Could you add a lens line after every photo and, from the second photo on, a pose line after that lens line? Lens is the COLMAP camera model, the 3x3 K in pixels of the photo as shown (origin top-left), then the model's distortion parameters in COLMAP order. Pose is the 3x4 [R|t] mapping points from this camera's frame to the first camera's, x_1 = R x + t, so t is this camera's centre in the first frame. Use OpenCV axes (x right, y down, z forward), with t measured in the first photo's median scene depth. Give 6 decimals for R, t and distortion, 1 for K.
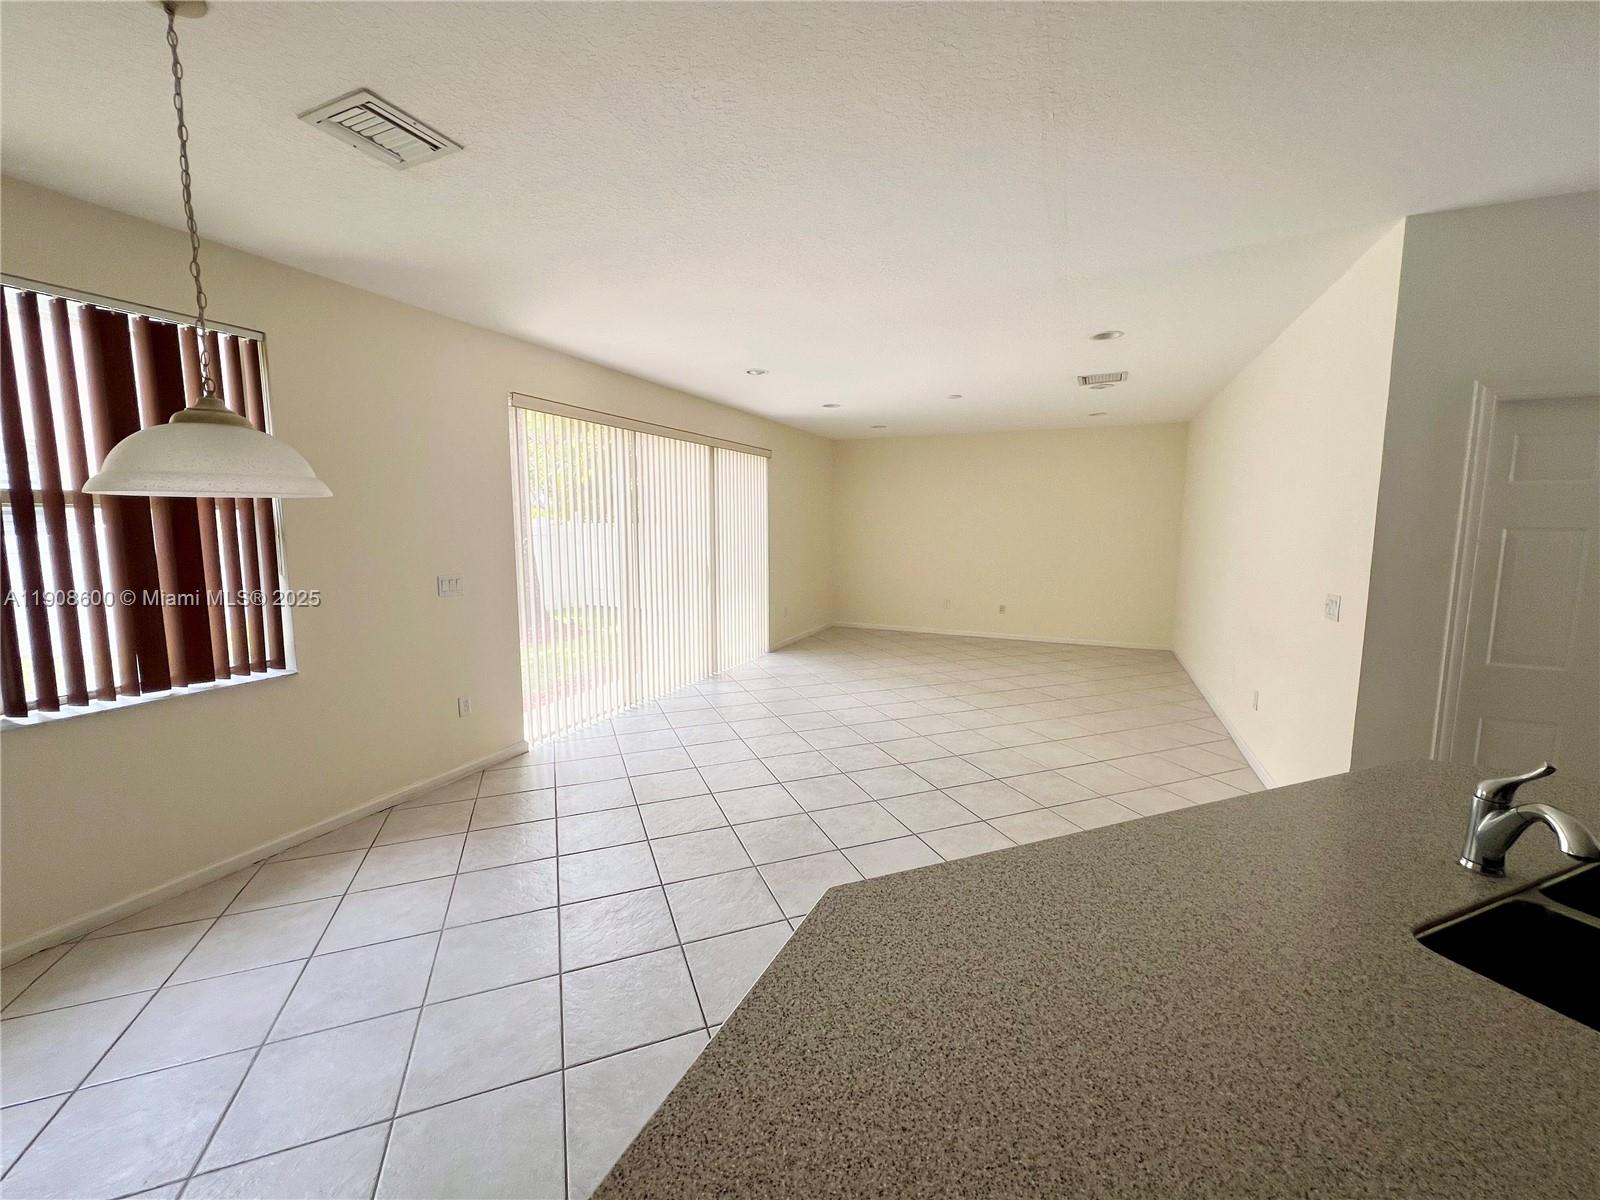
lens RADIAL K [[632.3, 0, 799.7], [0, 632.3, 597.4], [0, 0, 1]] dist [0.000197, -0.000371]
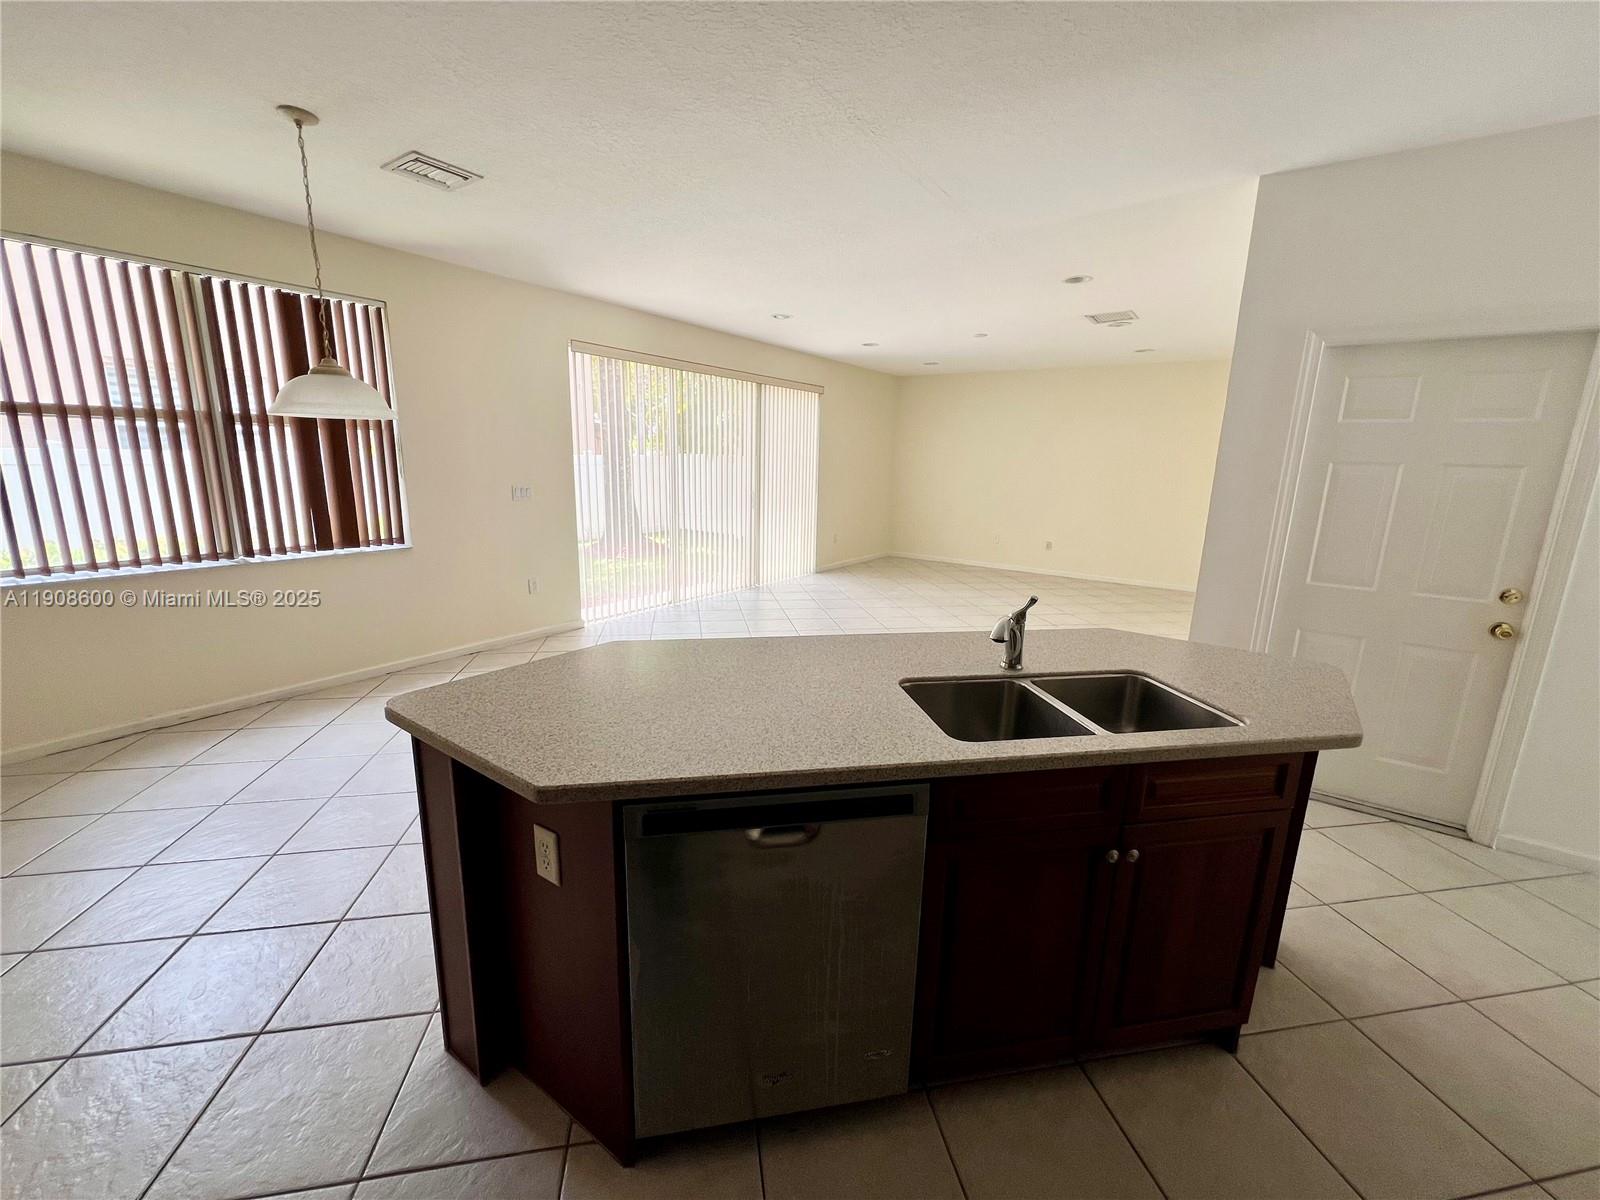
lens RADIAL K [[632.3, 0, 799.2], [0, 632.3, 596.1], [0, 0, 1]] dist [0.000197, -0.000371]
pose [[0.981242, 0.063277, -0.182098, 0.363215], [-0.045837, 0.994087, 0.098439, 0.052332], [0.187251, -0.088246, 0.978340, -0.267484]]
